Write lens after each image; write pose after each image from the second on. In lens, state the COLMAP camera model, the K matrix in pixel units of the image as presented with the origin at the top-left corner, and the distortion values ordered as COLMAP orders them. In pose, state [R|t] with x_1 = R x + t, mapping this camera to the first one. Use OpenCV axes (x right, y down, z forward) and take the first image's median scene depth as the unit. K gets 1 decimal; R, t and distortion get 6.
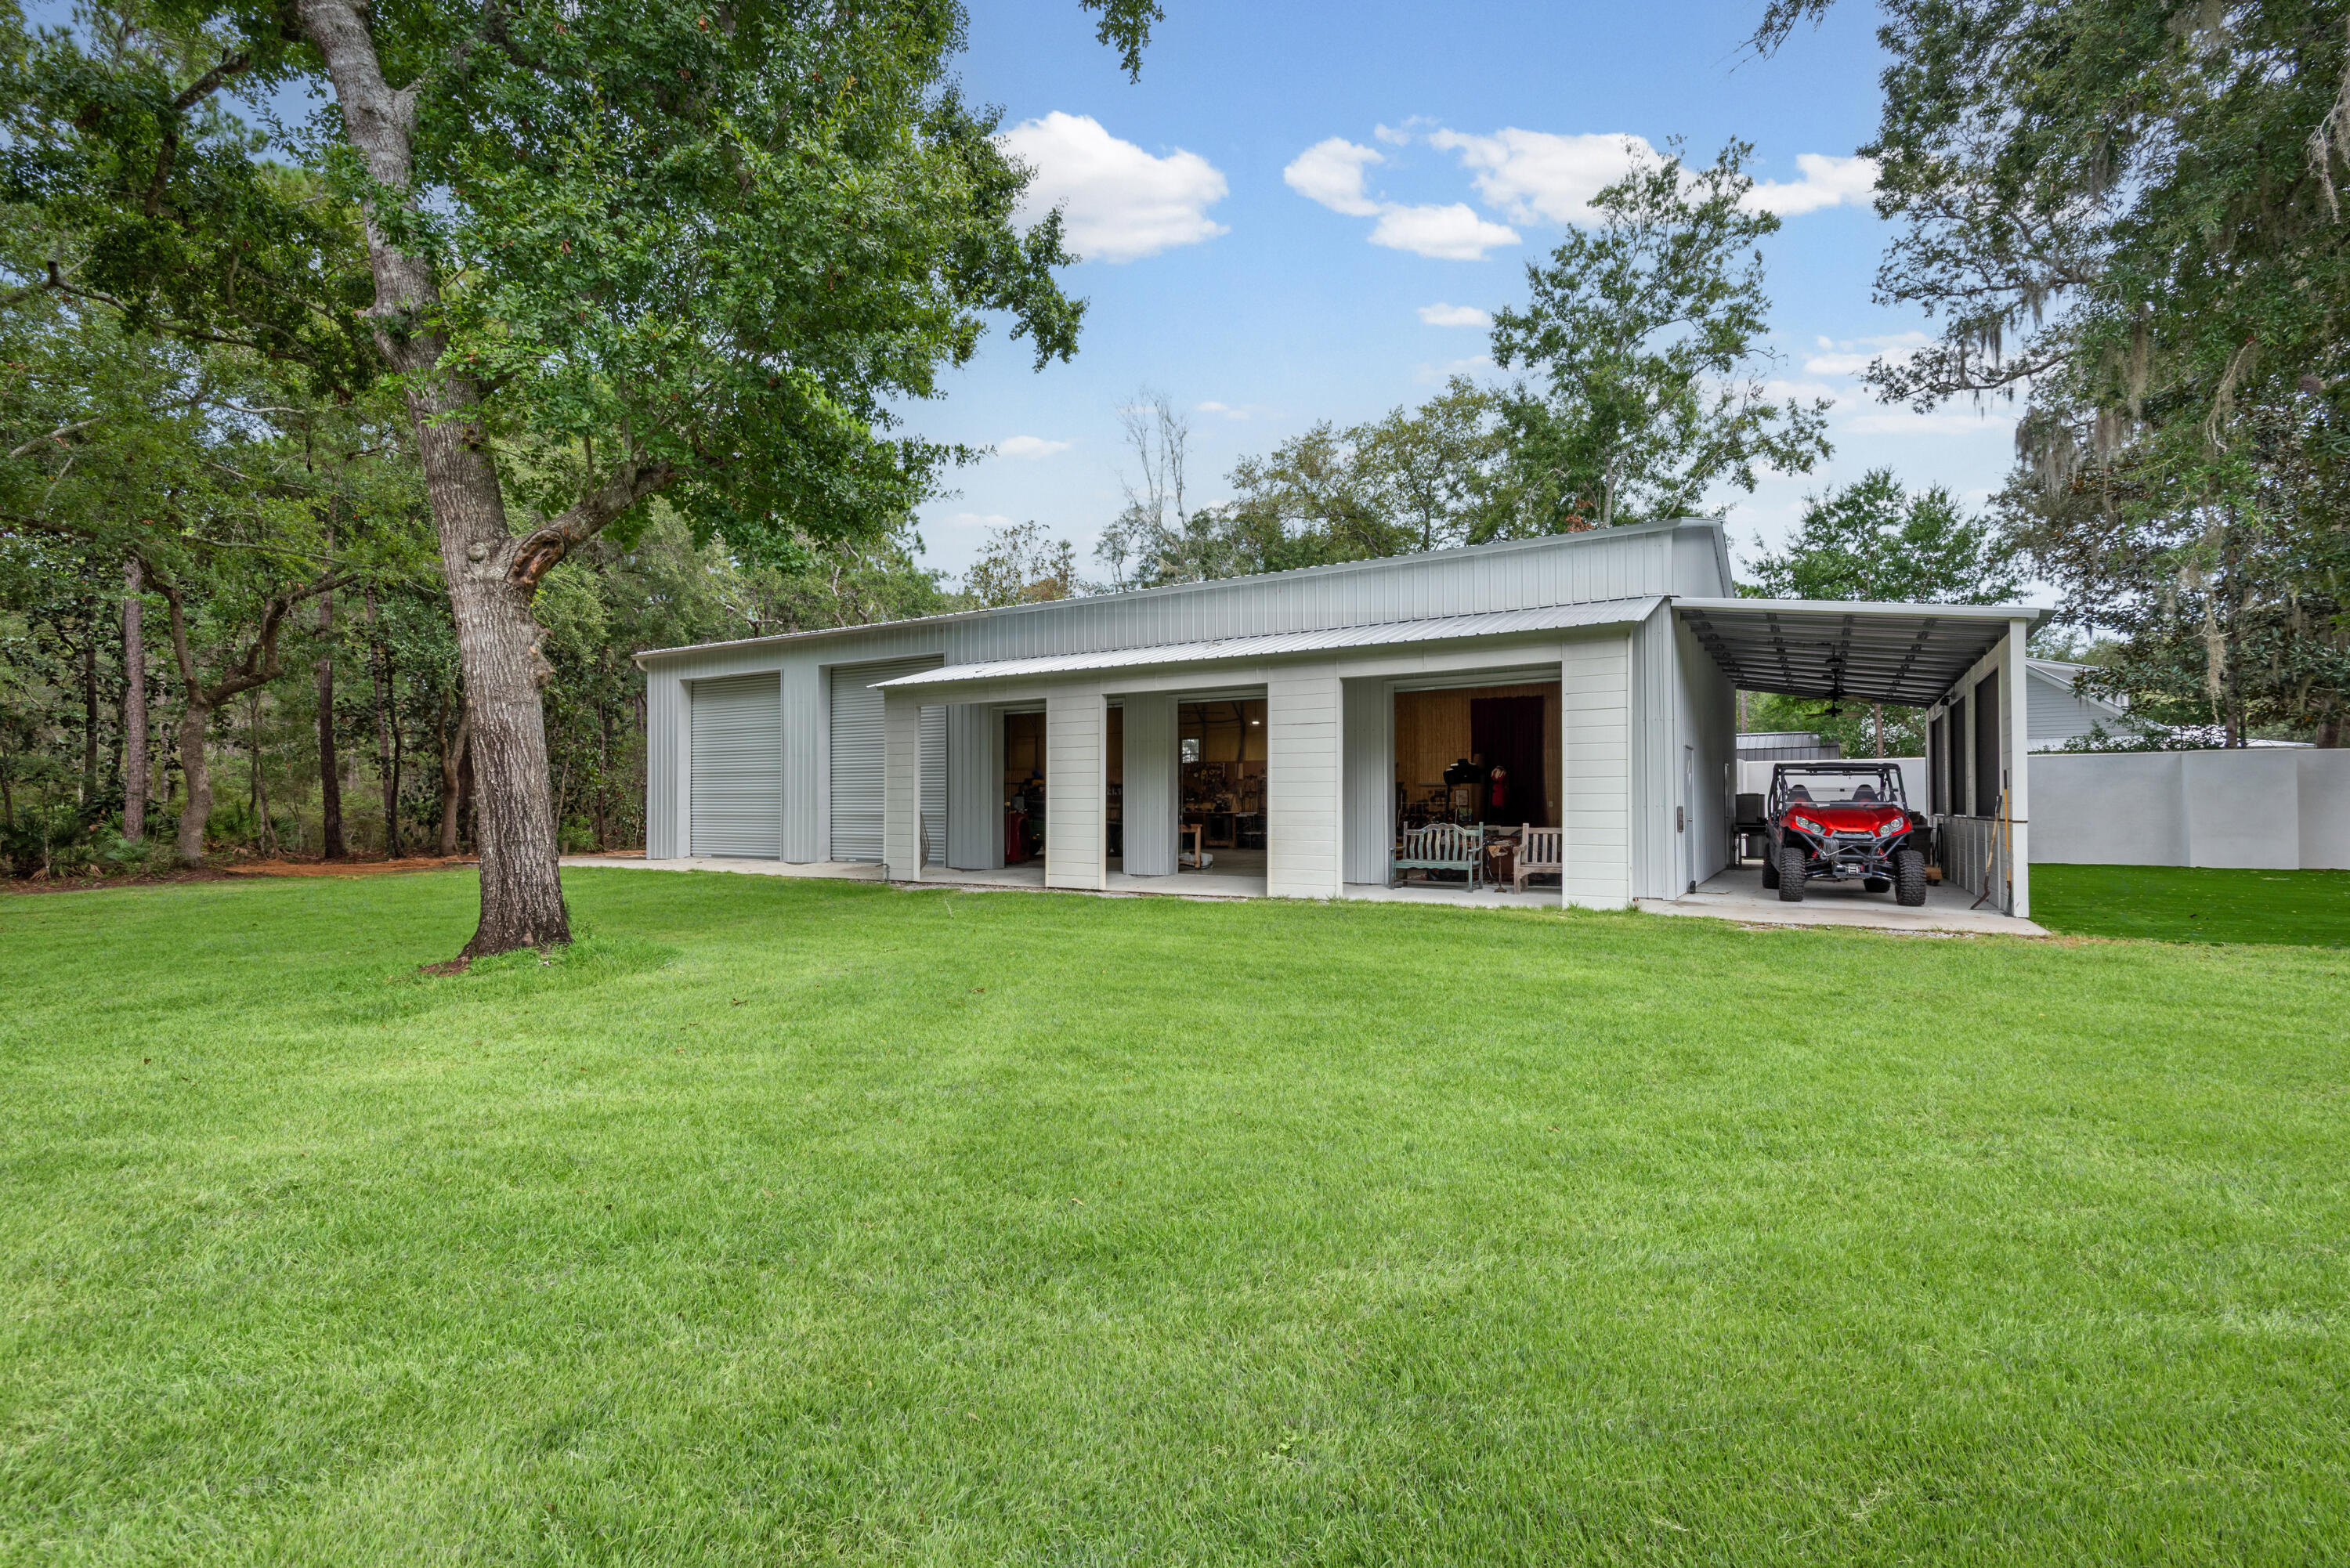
lens RADIAL K [[1058.4, 0, 1174.3], [0, 1058.4, 772.3], [0, 0, 1]] dist [-0.004561, -0.001031]
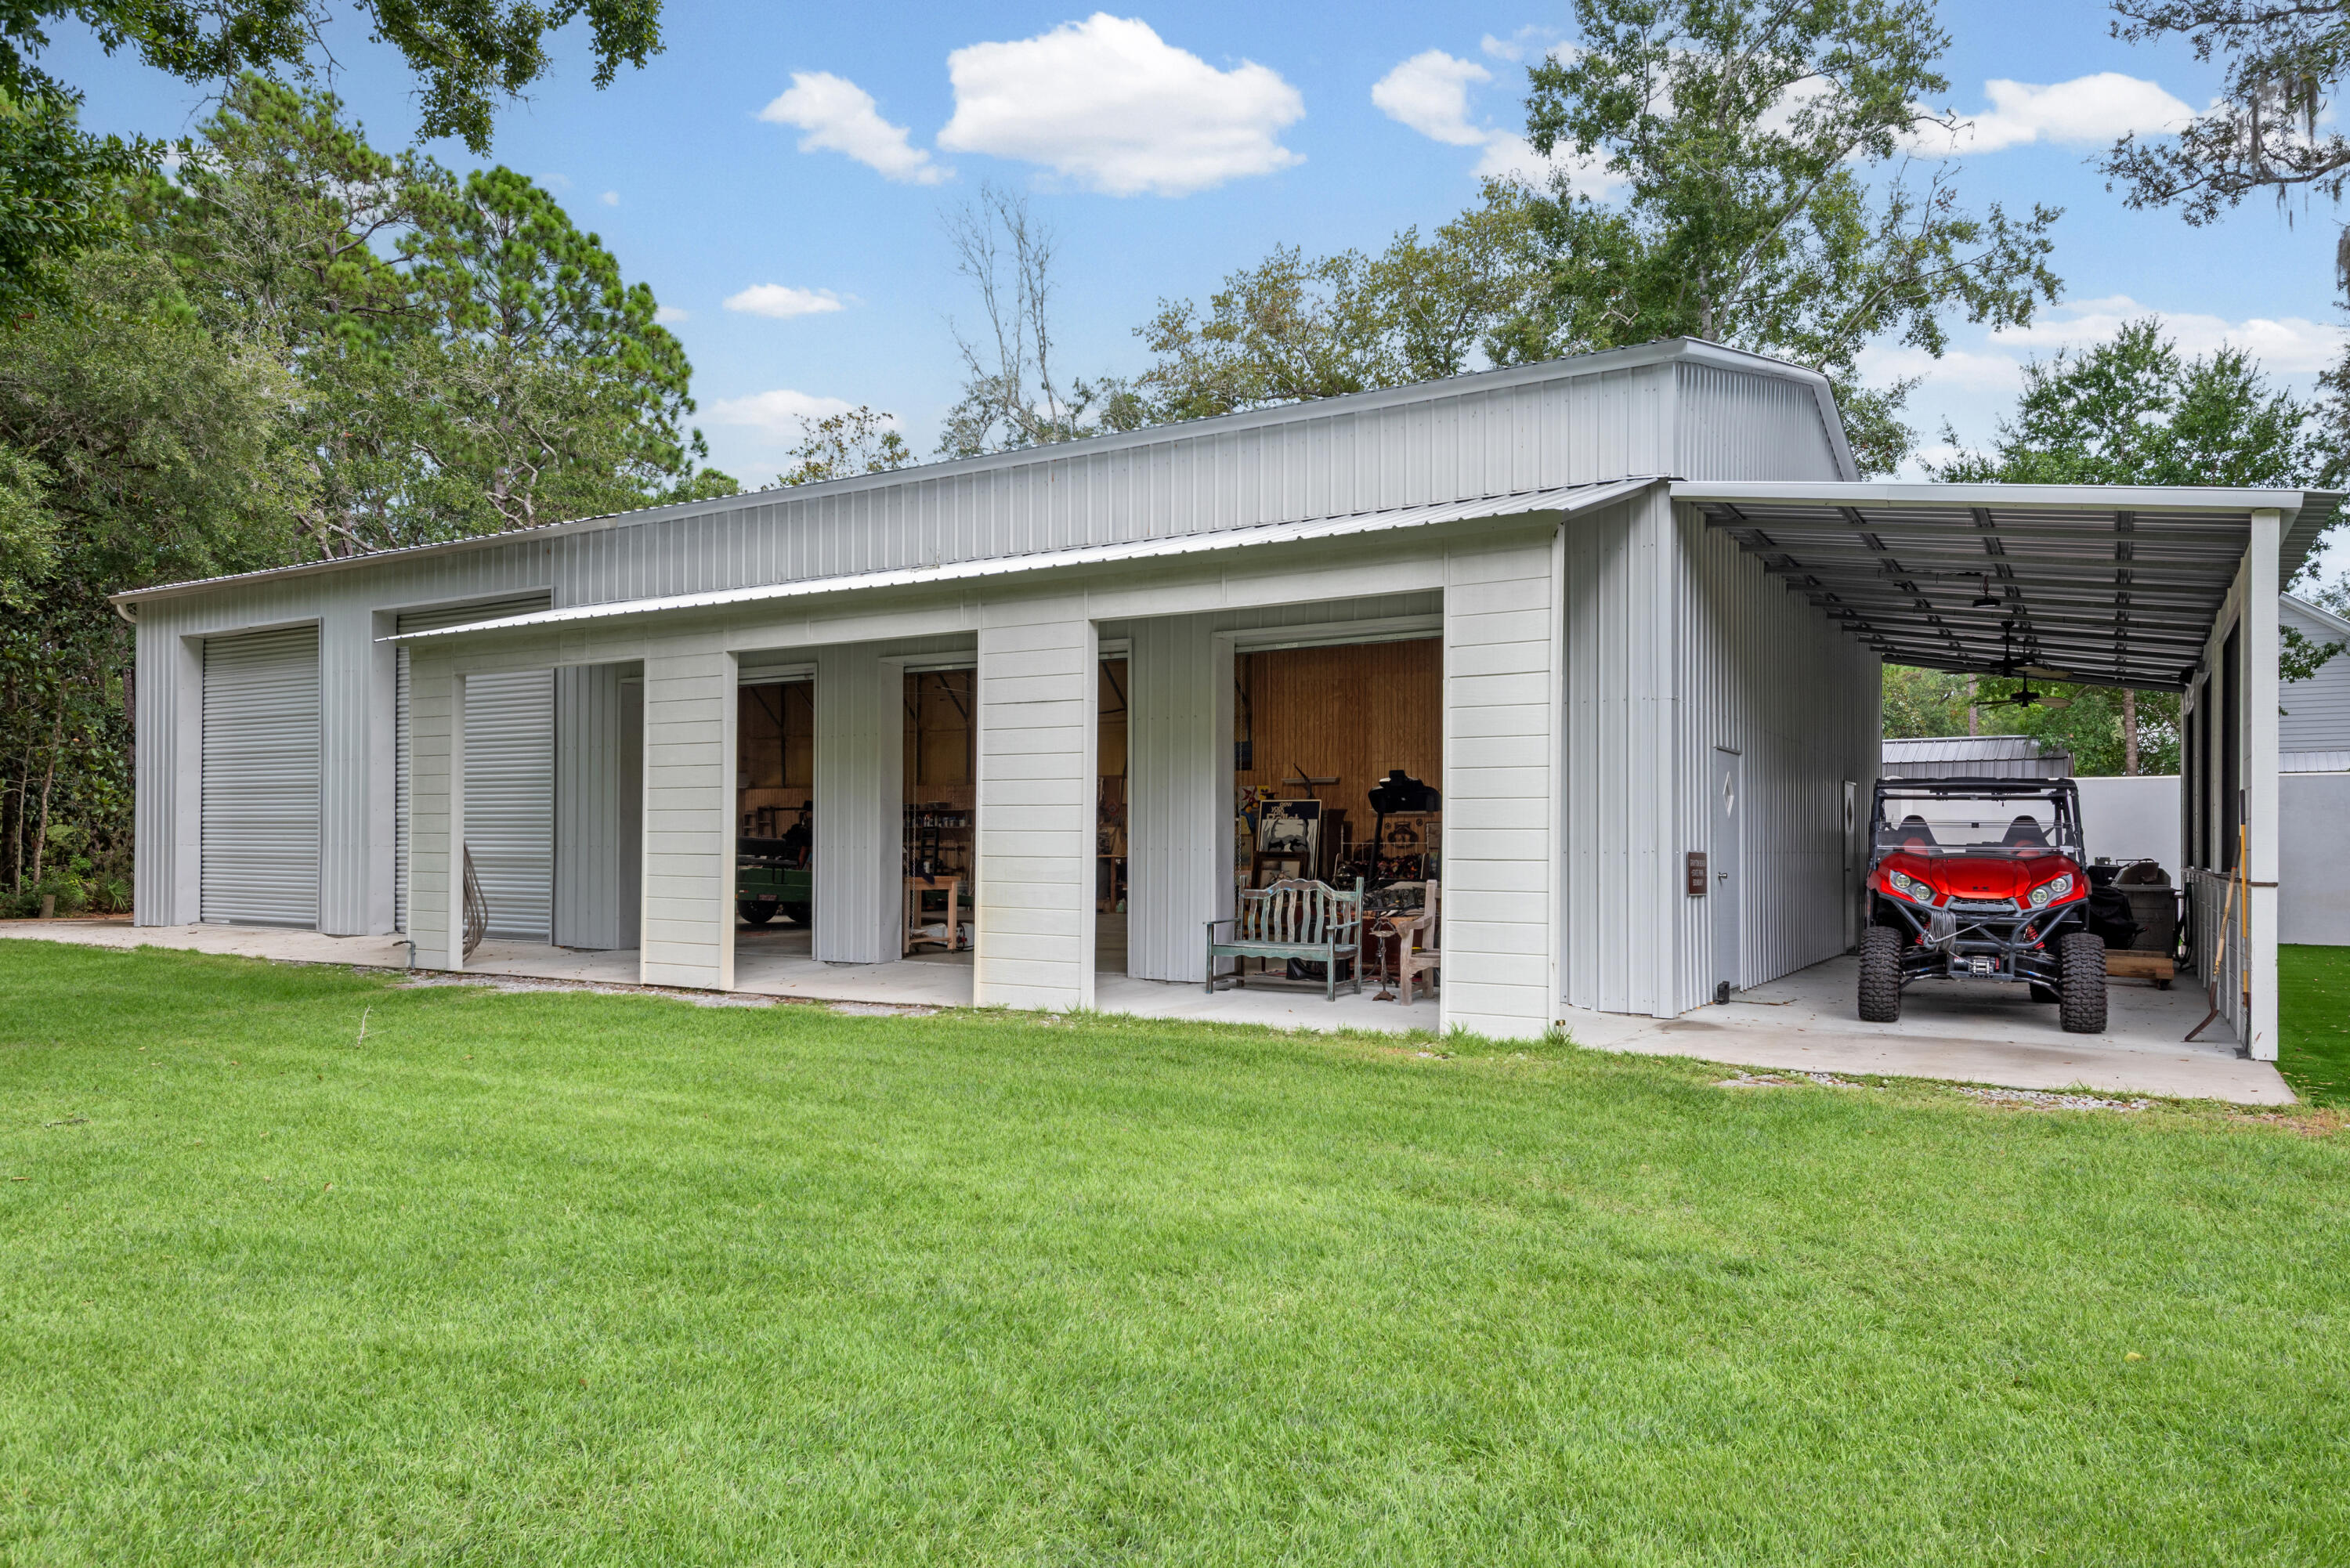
lens RADIAL K [[1555.6, 0, 1172.1], [0, 1555.6, 805.1], [0, 0, 1]] dist [-0.014181, 0.014518]
pose [[0.999948, 0.006186, 0.008060, 0.099297], [-0.006227, 0.999967, 0.005169, 0.002321], [-0.008027, -0.005219, 0.999954, 0.087597]]
